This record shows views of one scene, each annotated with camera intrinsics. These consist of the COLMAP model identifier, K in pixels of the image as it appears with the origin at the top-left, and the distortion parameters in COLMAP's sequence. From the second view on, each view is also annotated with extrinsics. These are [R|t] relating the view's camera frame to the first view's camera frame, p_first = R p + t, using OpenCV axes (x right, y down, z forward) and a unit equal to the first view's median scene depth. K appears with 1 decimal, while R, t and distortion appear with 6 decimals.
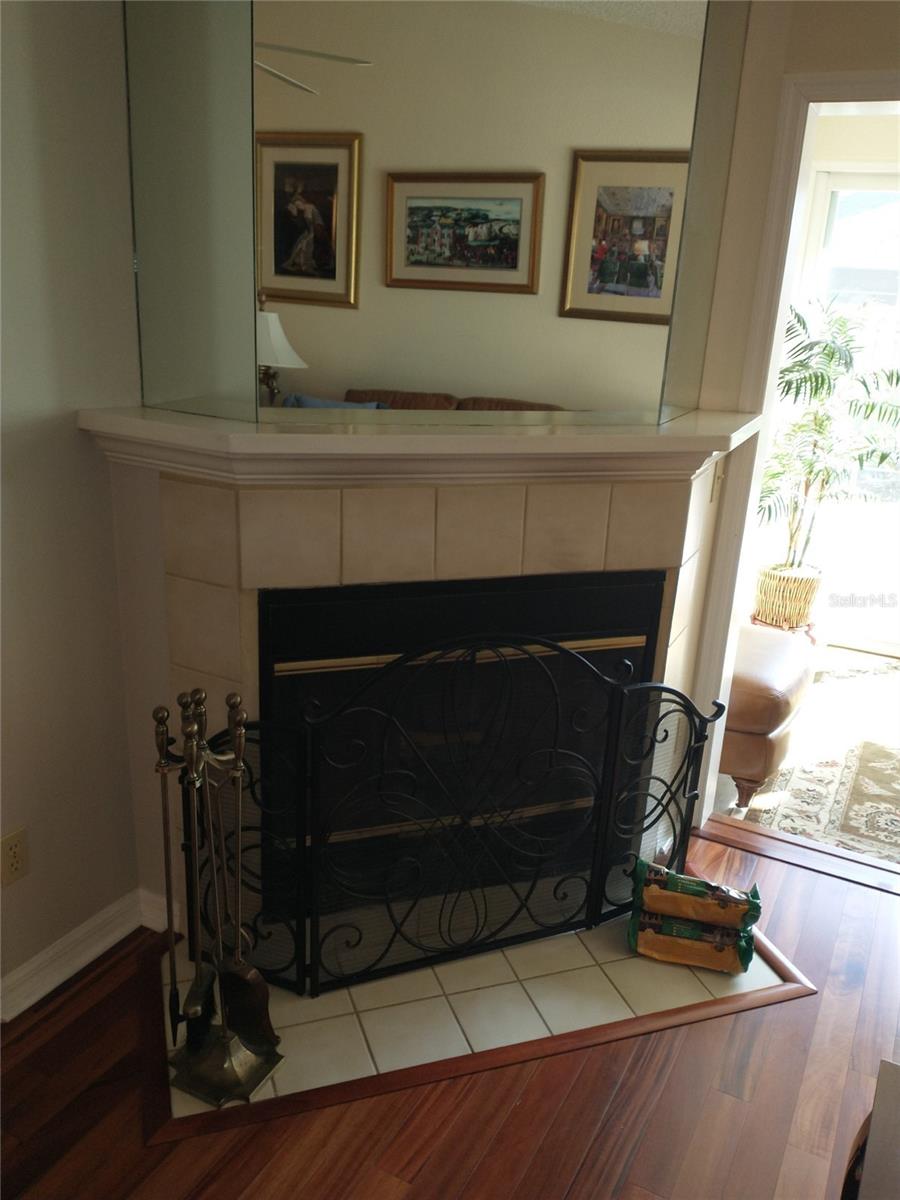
lens RADIAL K [[982.5, 0, 456.7], [0, 982.5, 594.4], [0, 0, 1]] dist [0.034622, -0.065374]
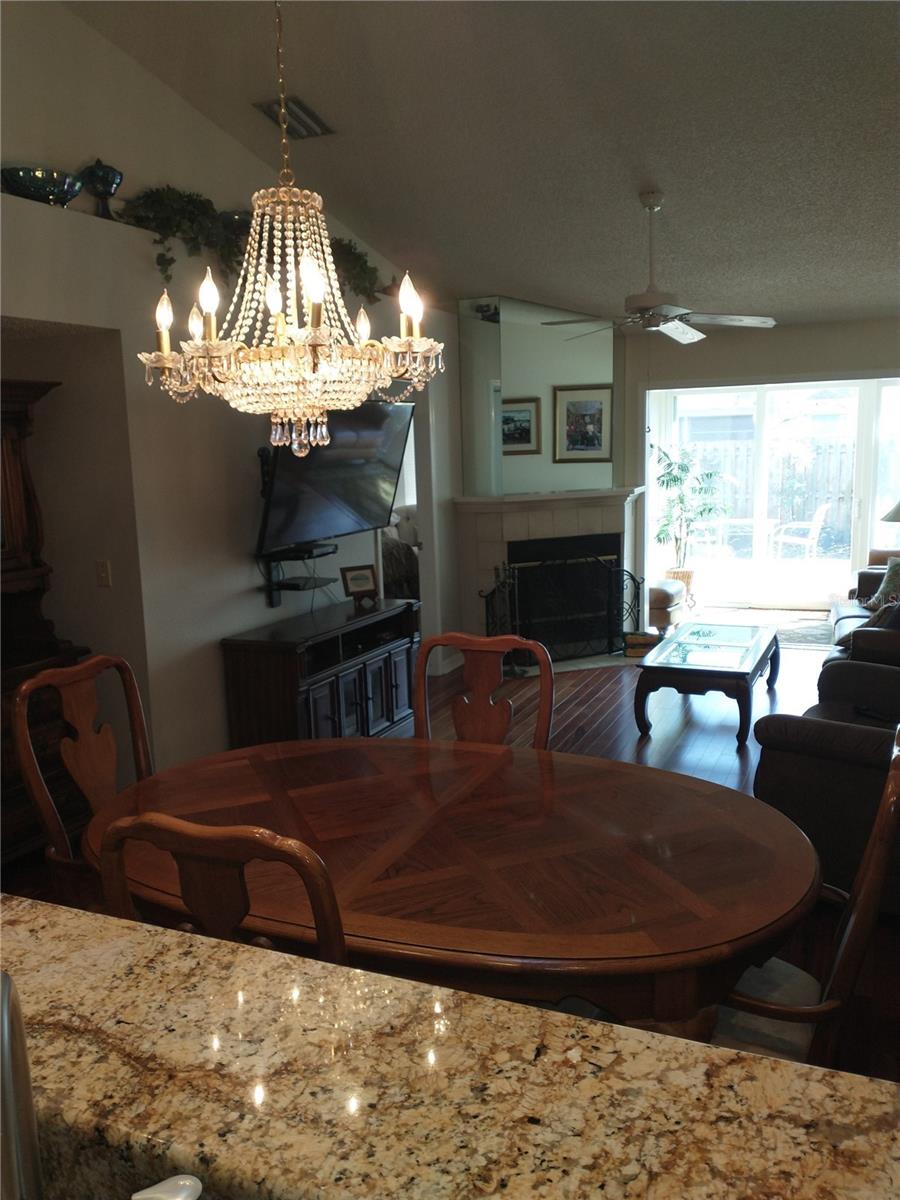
lens RADIAL K [[982.5, 0, 448.7], [0, 982.5, 612.0], [0, 0, 1]] dist [0.034622, -0.065374]
pose [[0.994432, -0.094948, 0.045720, -0.284650], [0.100360, 0.985608, -0.136034, 0.335719], [-0.032146, 0.139864, 0.989649, -1.171293]]
